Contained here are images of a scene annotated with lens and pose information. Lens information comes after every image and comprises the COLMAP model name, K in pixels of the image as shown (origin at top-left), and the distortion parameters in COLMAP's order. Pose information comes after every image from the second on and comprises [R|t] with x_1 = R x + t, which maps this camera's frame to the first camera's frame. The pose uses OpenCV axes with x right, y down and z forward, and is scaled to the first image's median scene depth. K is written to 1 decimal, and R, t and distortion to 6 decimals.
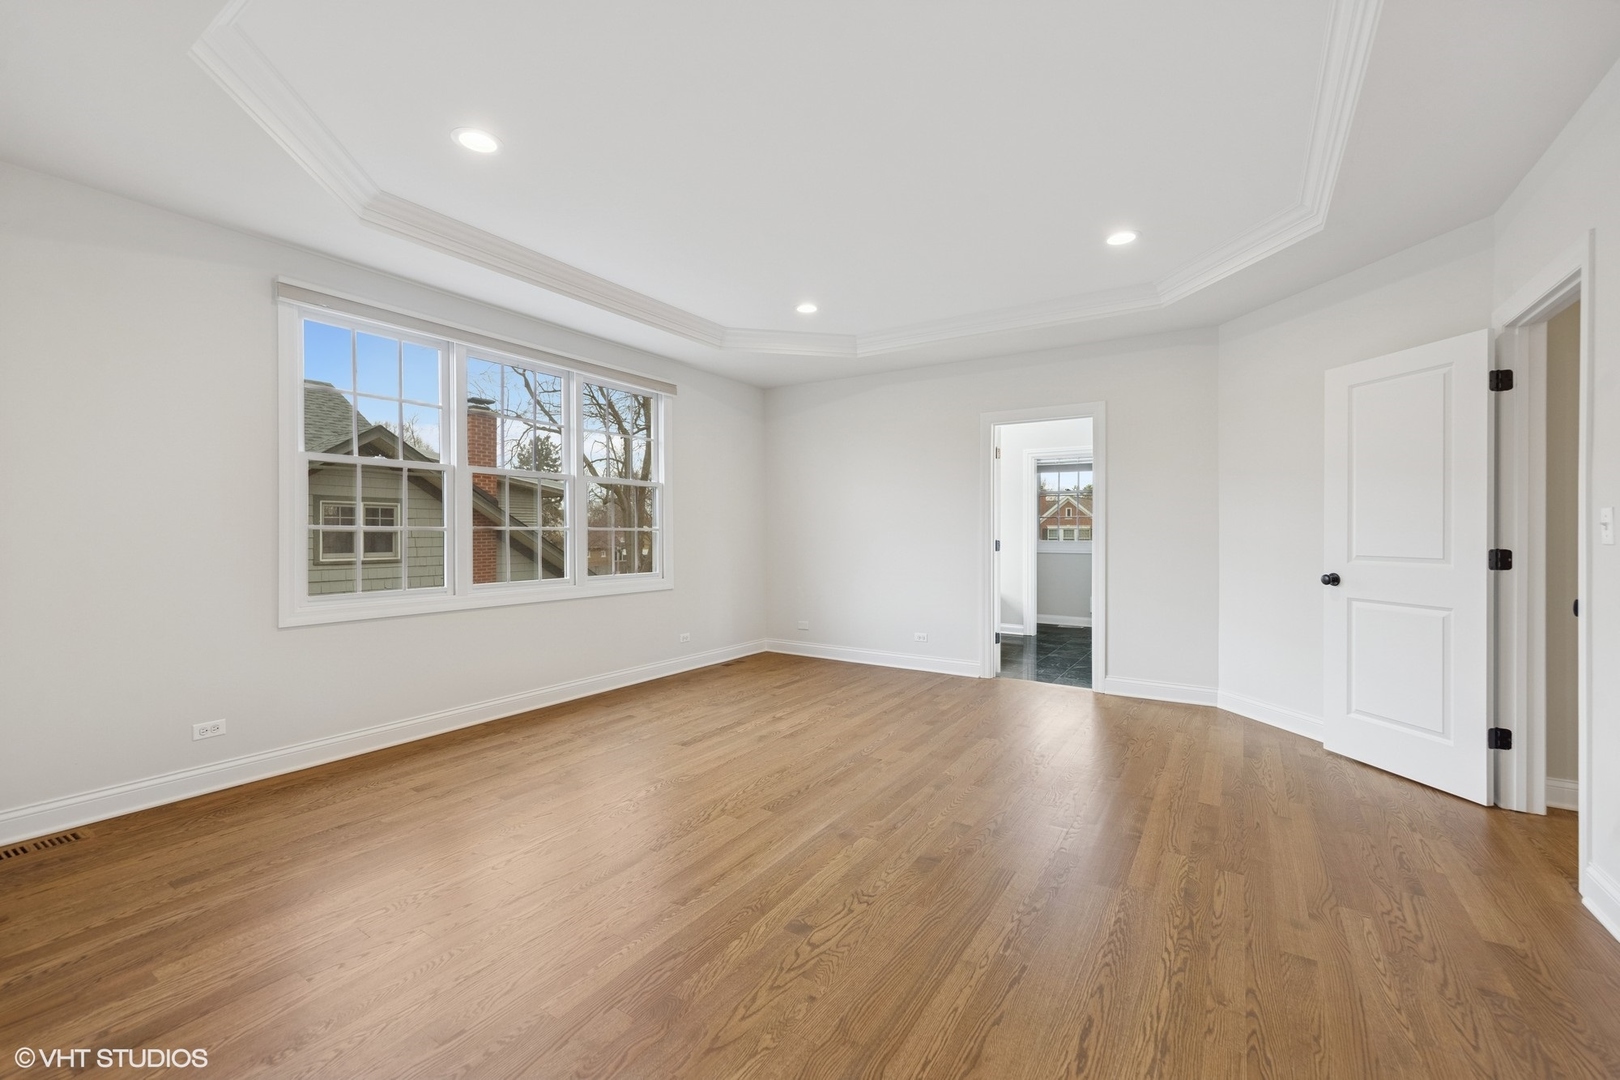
lens RADIAL K [[649.9, 0, 811.3], [0, 649.9, 533.1], [0, 0, 1]] dist [0.002878, 0.000099]
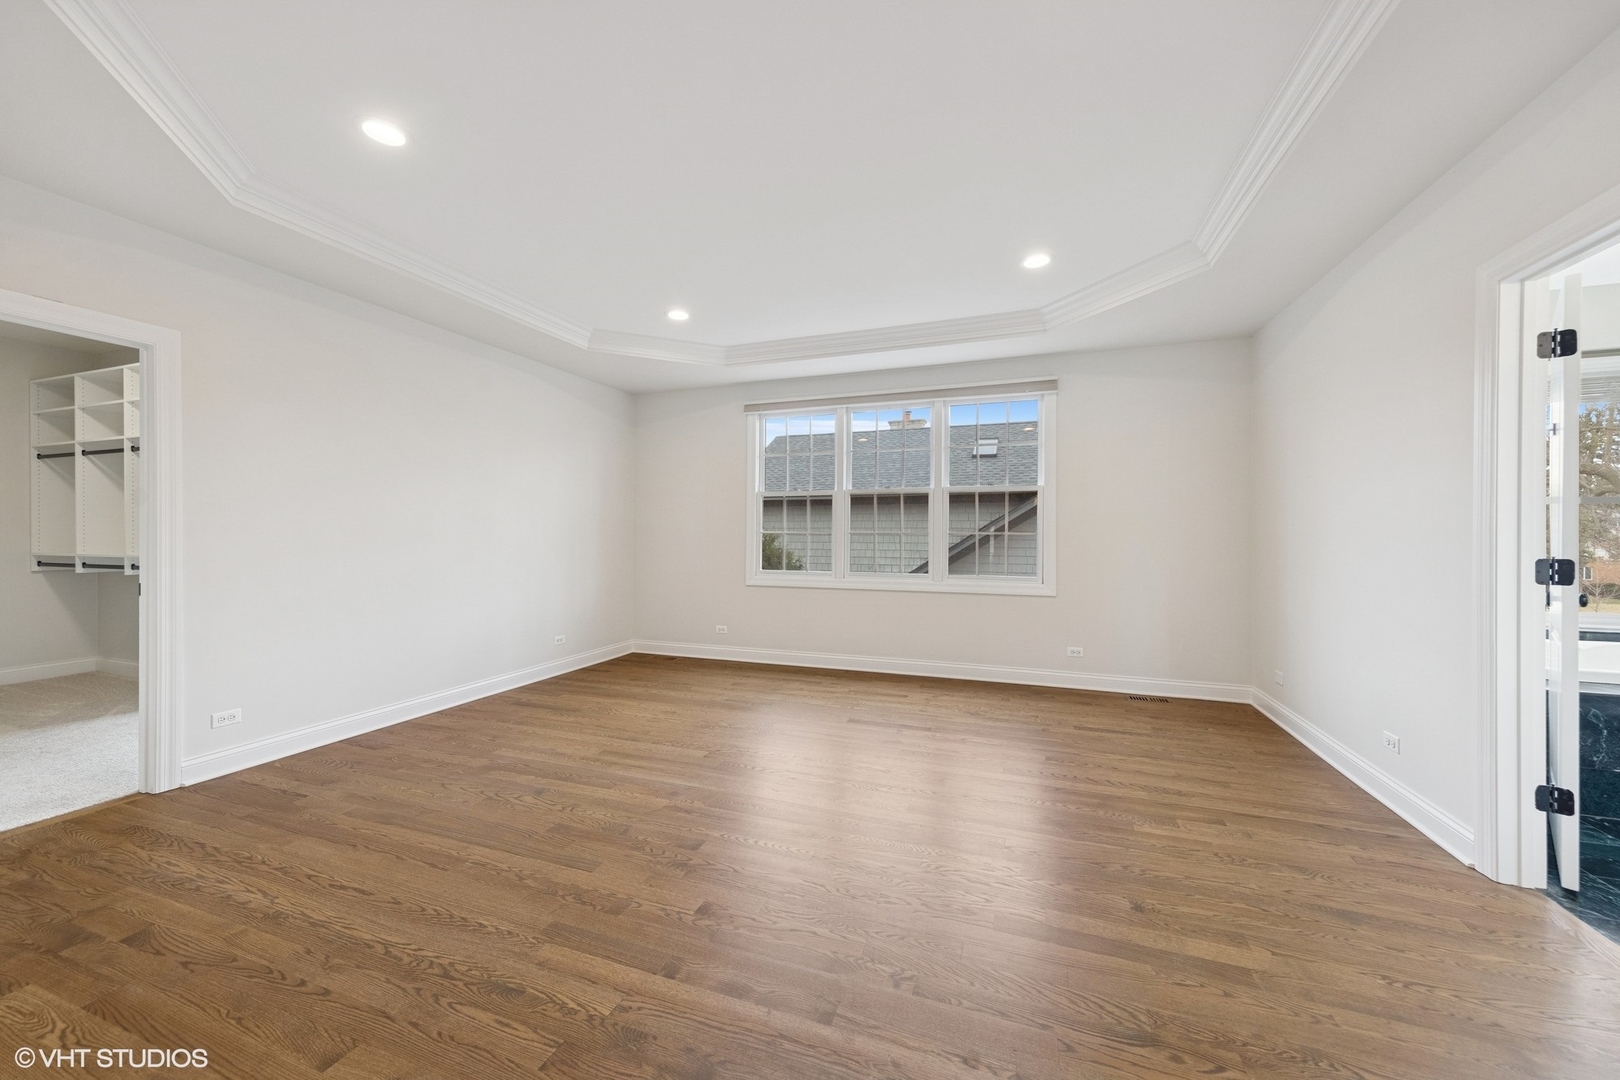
lens RADIAL K [[580.0, 0, 811.7], [0, 580.0, 538.8], [0, 0, 1]] dist [0.009588, -0.000116]
pose [[0.243907, 0.009327, -0.969754, 1.173152], [-0.002232, 0.999956, 0.009056, -0.010170], [0.969796, -0.000044, 0.243917, 1.018554]]
